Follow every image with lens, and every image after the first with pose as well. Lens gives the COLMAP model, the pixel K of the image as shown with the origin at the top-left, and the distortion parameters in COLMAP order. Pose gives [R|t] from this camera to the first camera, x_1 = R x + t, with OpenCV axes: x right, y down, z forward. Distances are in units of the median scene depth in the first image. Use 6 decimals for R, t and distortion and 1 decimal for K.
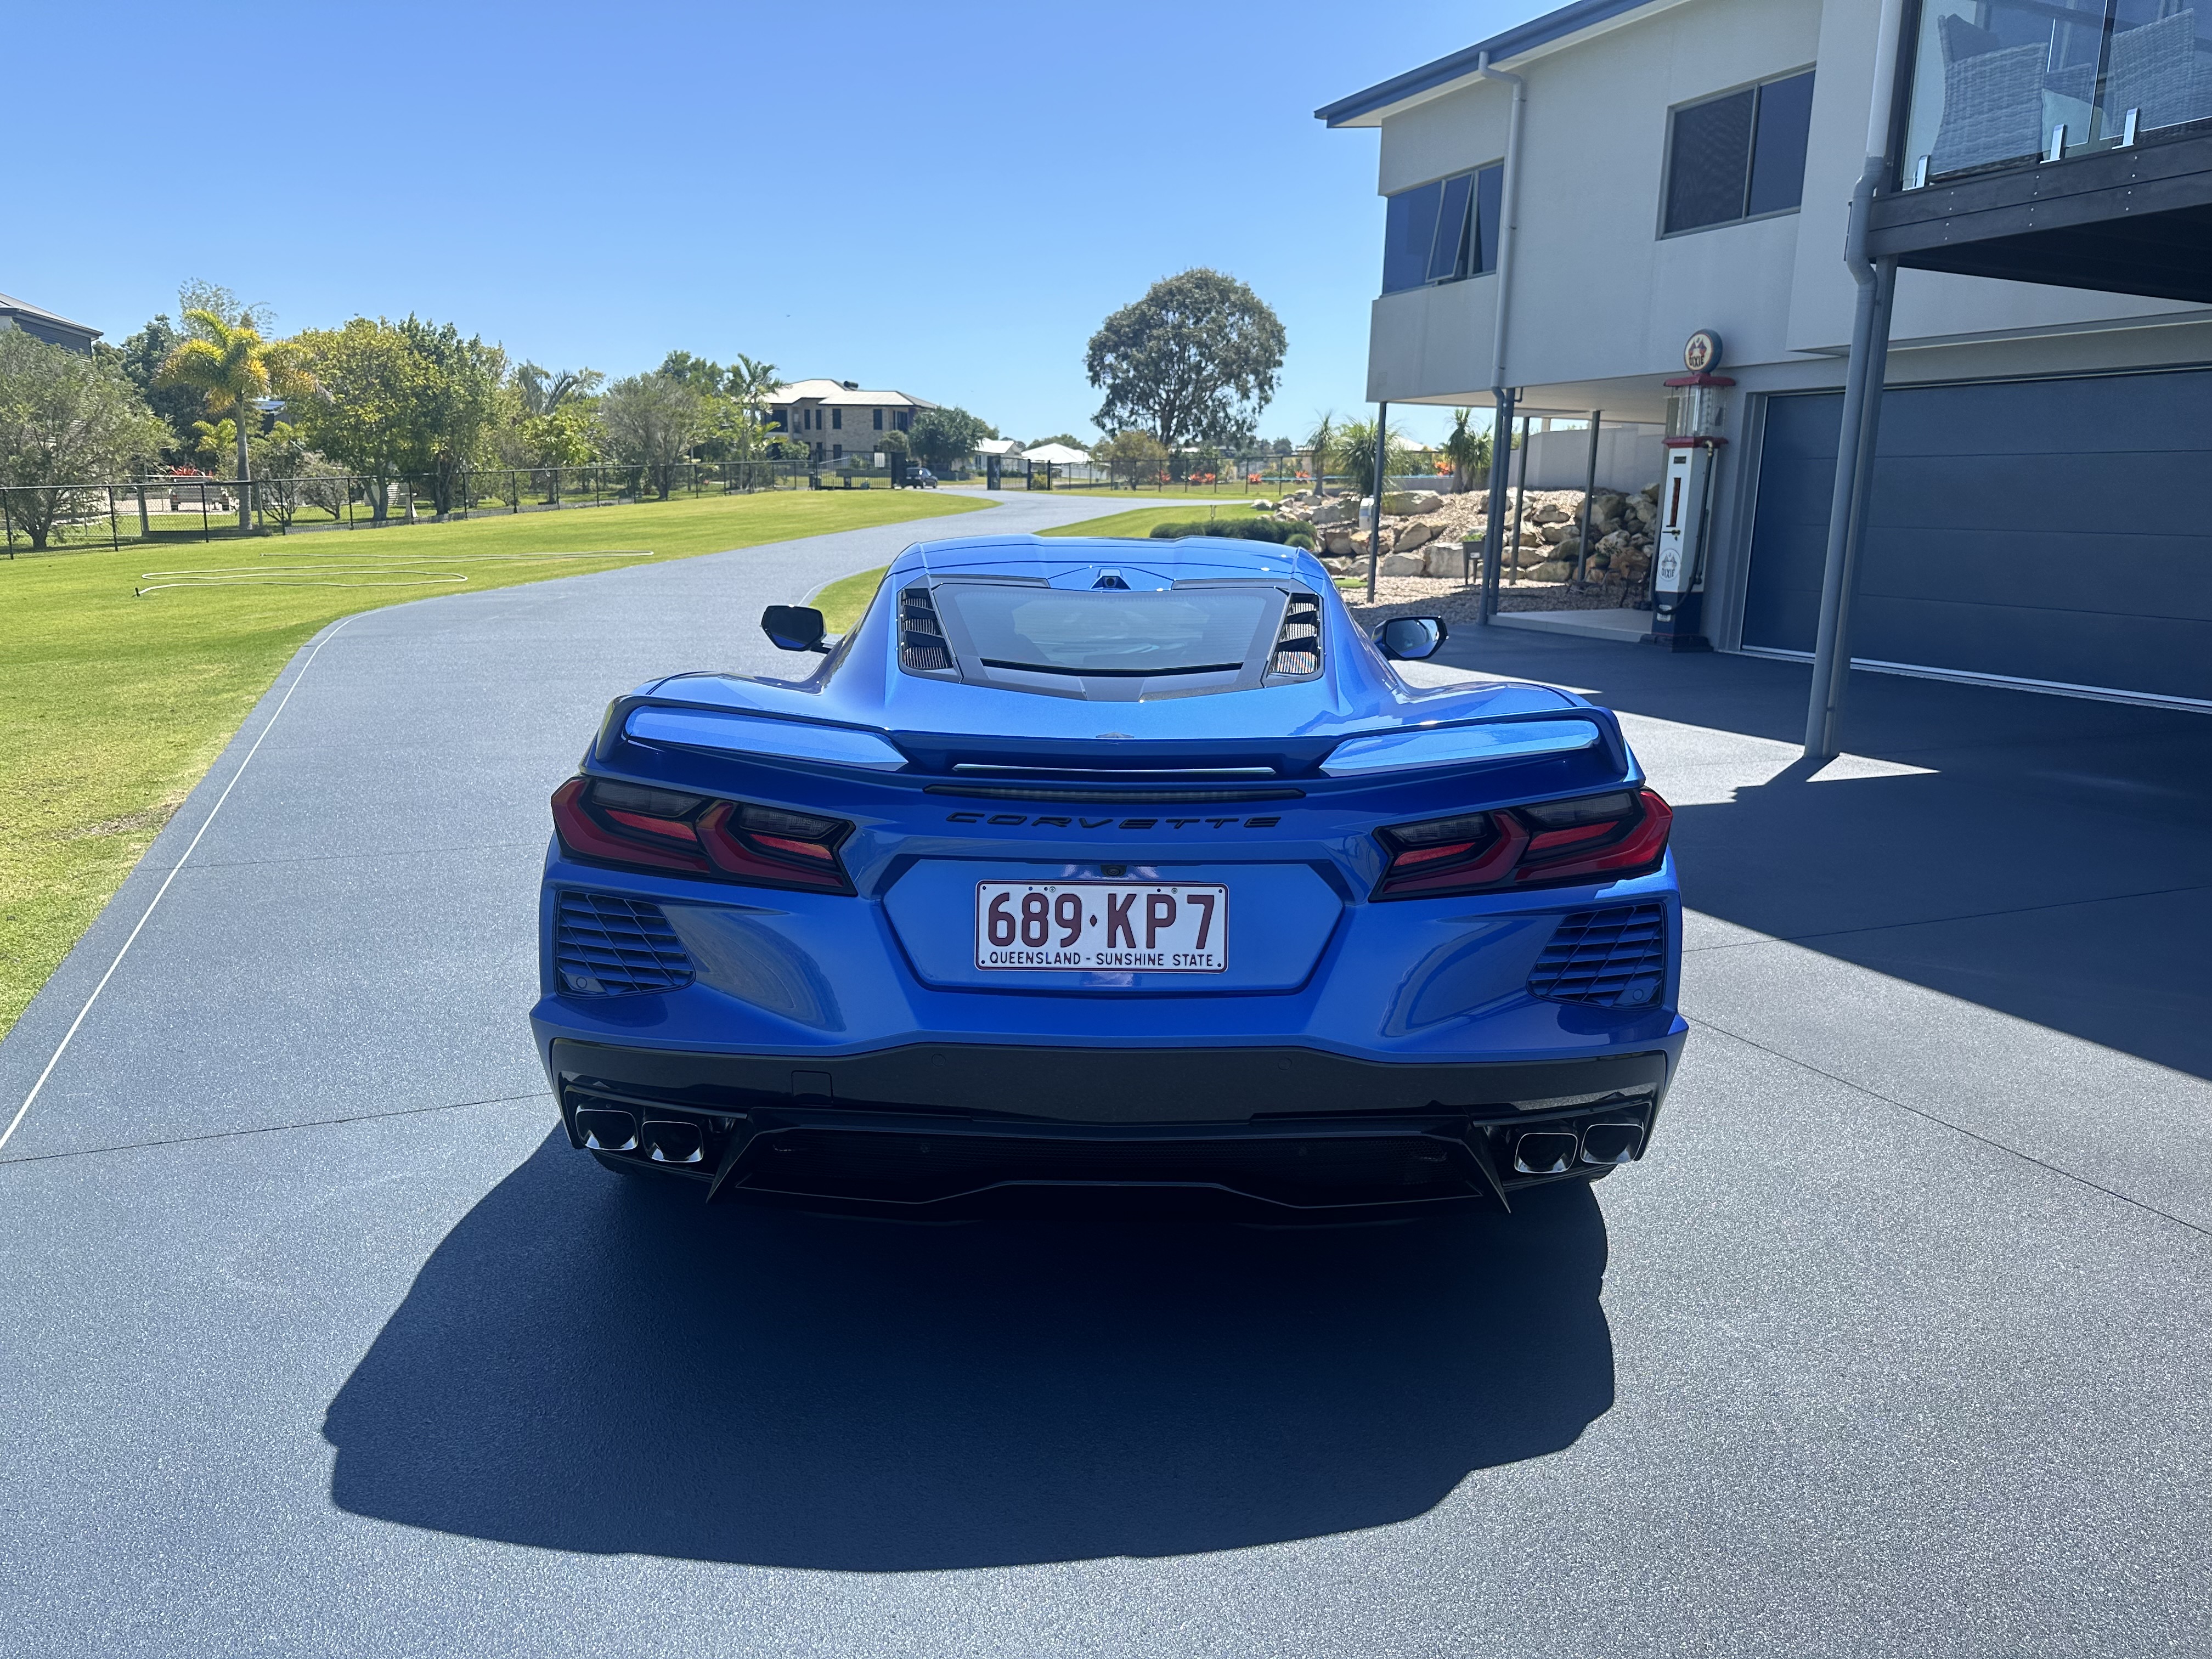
lens RADIAL K [[1548.5, 0, 1109.9], [0, 1548.5, 813.8], [0, 0, 1]] dist [0.034863, -0.043446]
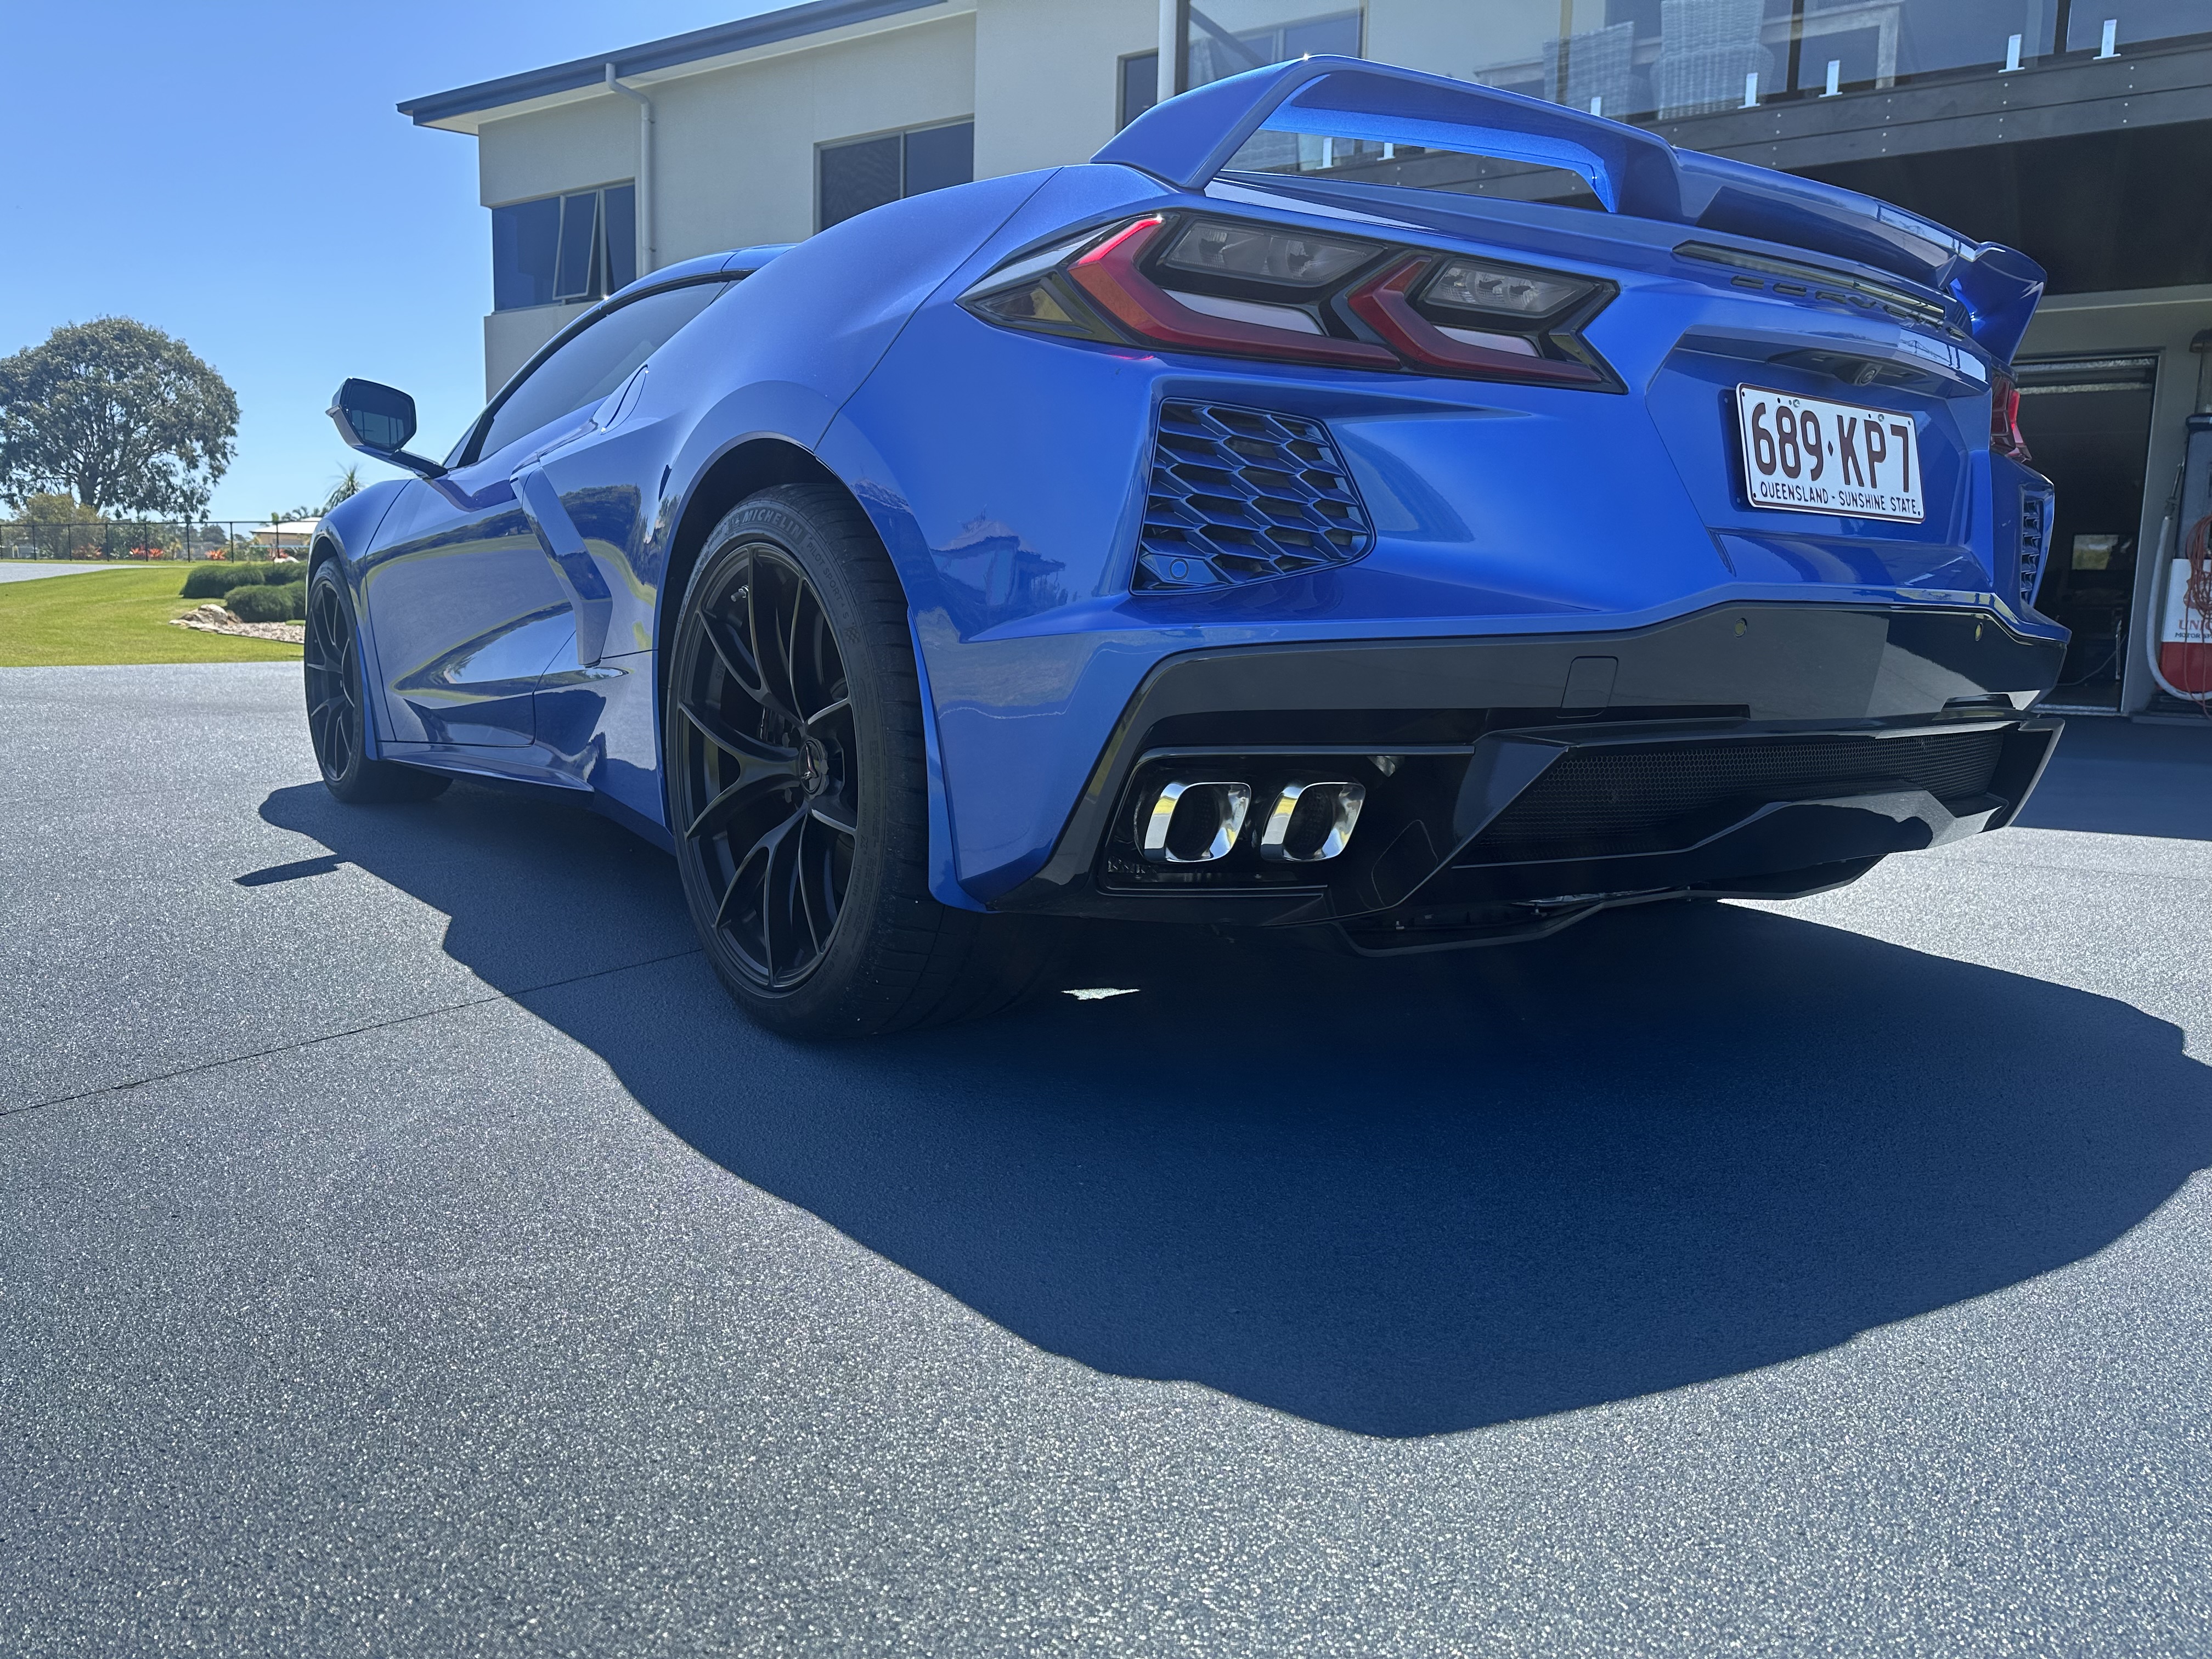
lens RADIAL K [[1548.5, 0, 1074.8], [0, 1548.5, 810.7], [0, 0, 1]] dist [0.034863, -0.043446]
pose [[0.823002, -0.071365, 0.563538, -0.193771], [0.105907, 0.993959, -0.028796, 0.058220], [-0.558079, 0.083382, 0.825588, 0.149581]]
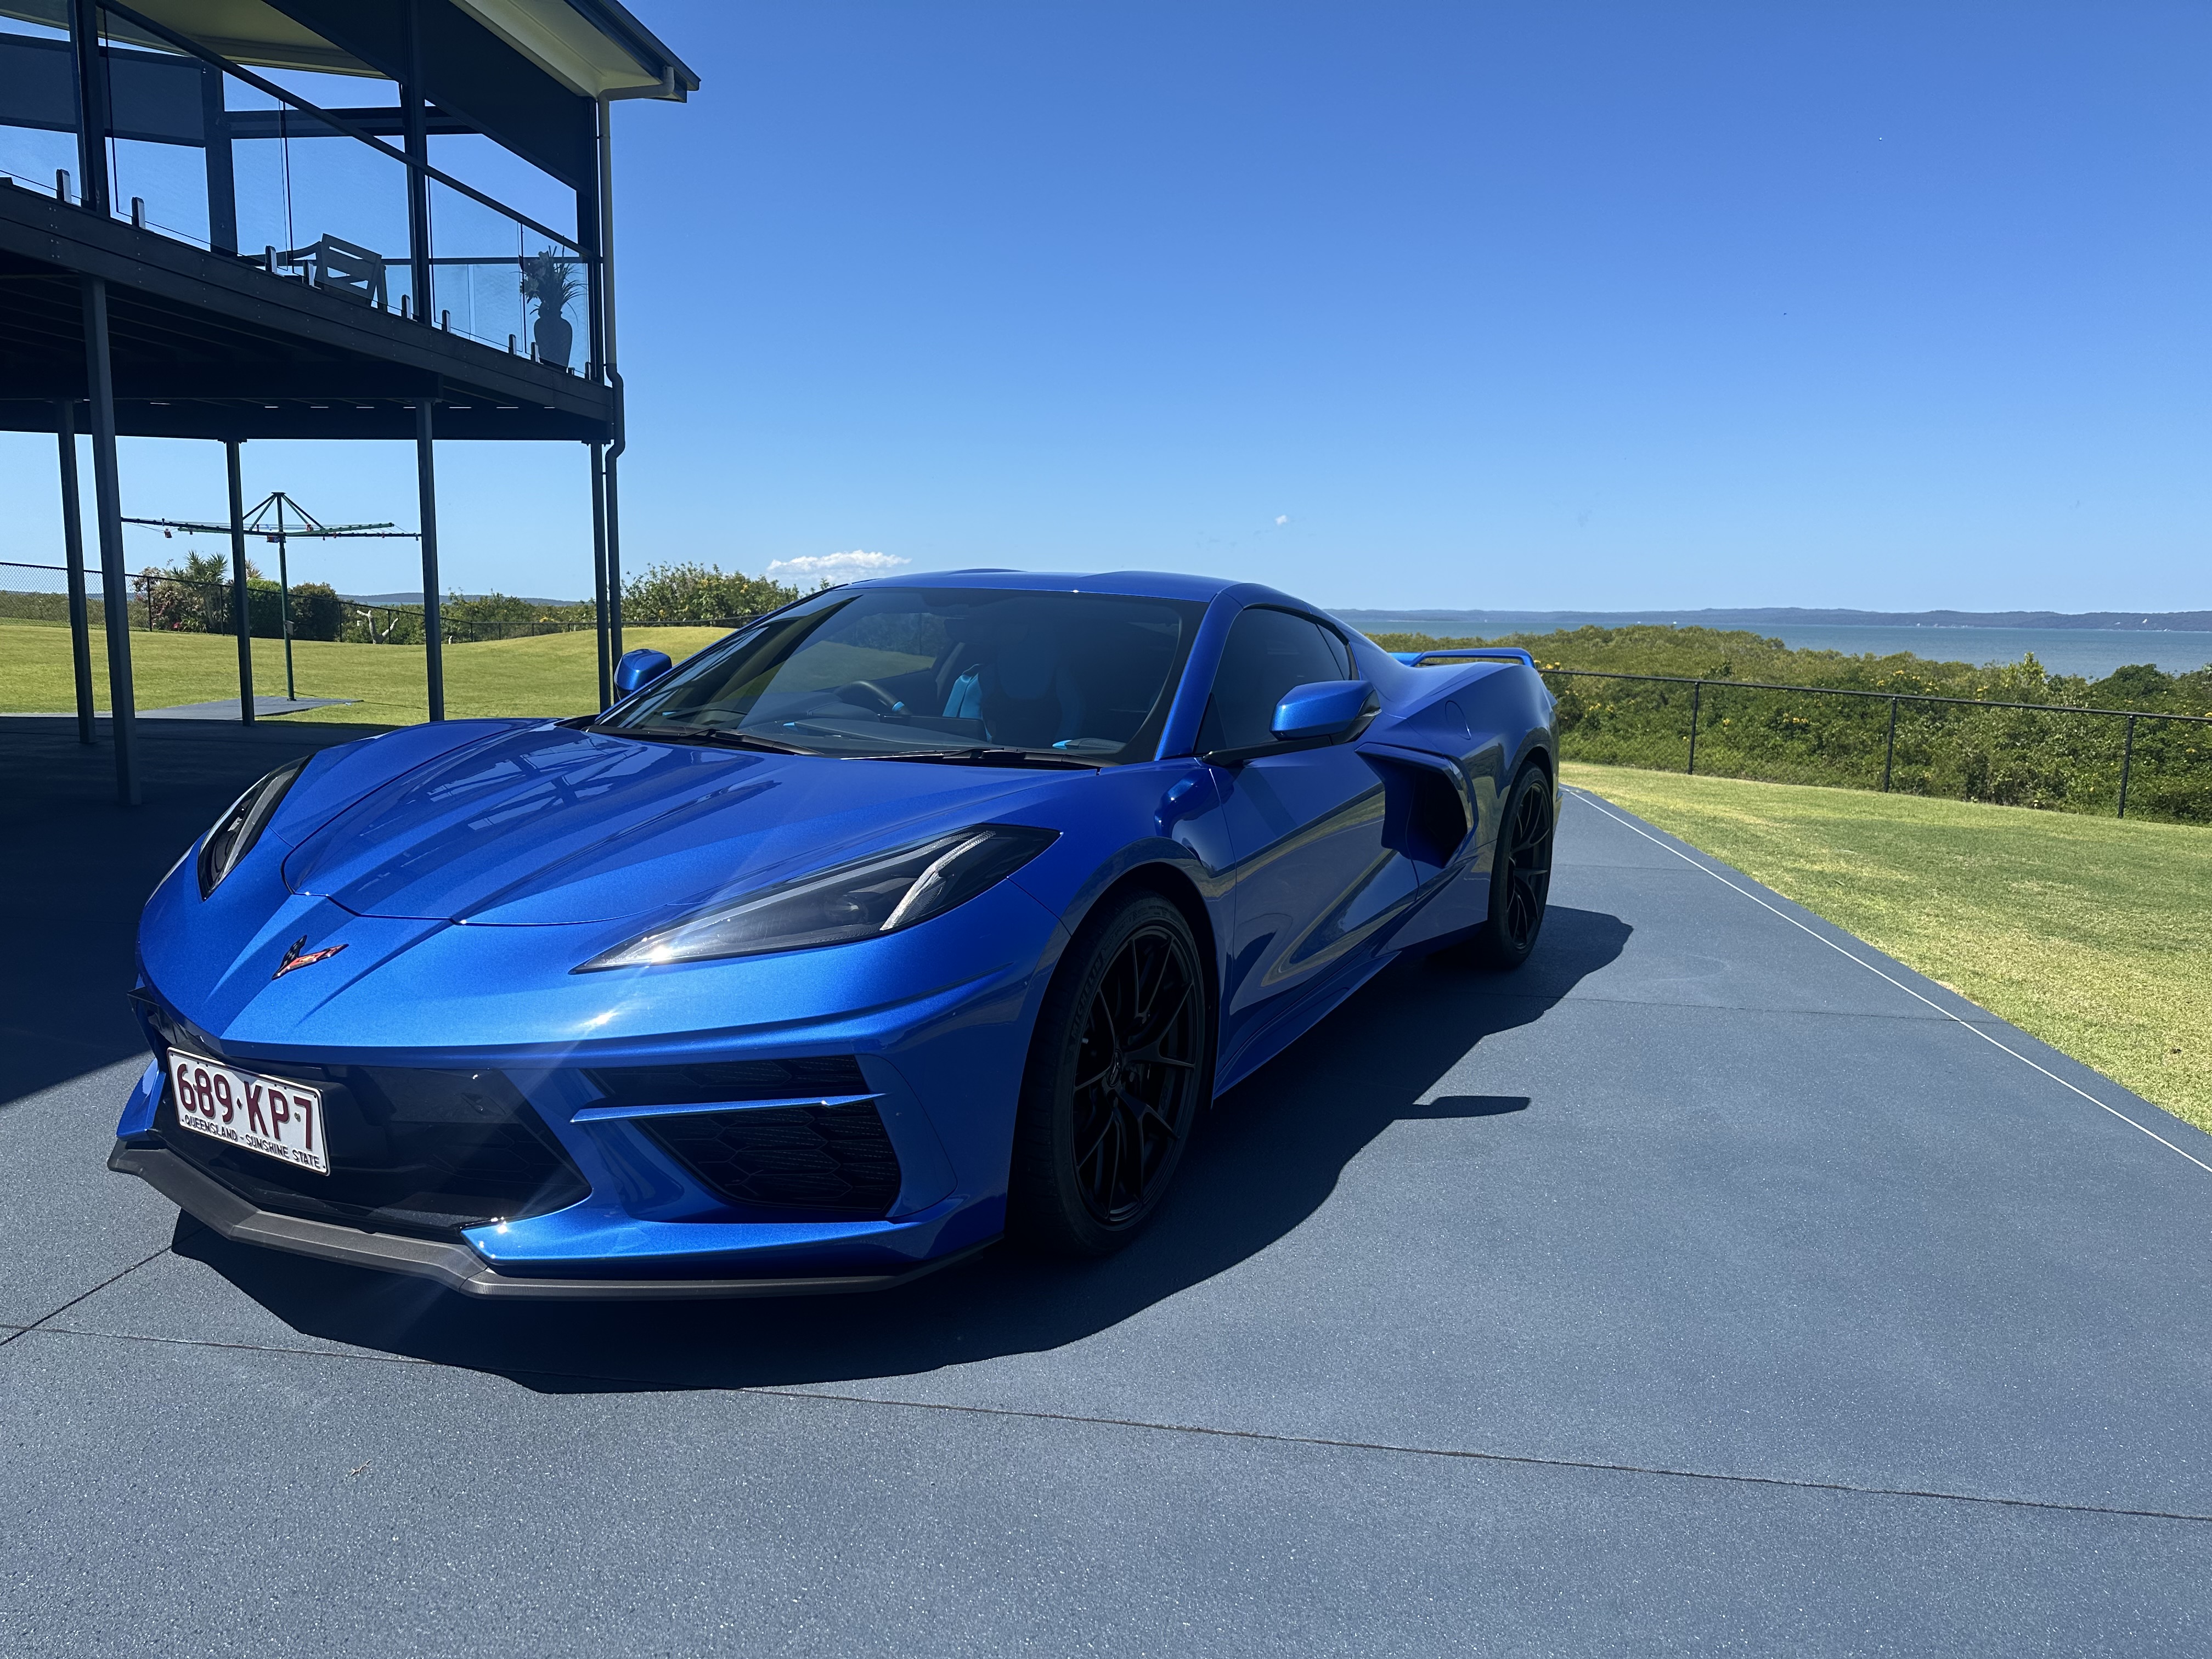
lens RADIAL K [[1548.5, 0, 1095.6], [0, 1548.5, 832.8], [0, 0, 1]] dist [0.034863, -0.043446]
pose [[0.862959, 0.092766, -0.496686, 0.246619], [0.027546, 0.972902, 0.229570, -0.082735], [0.504523, -0.211791, 0.837019, 0.117453]]
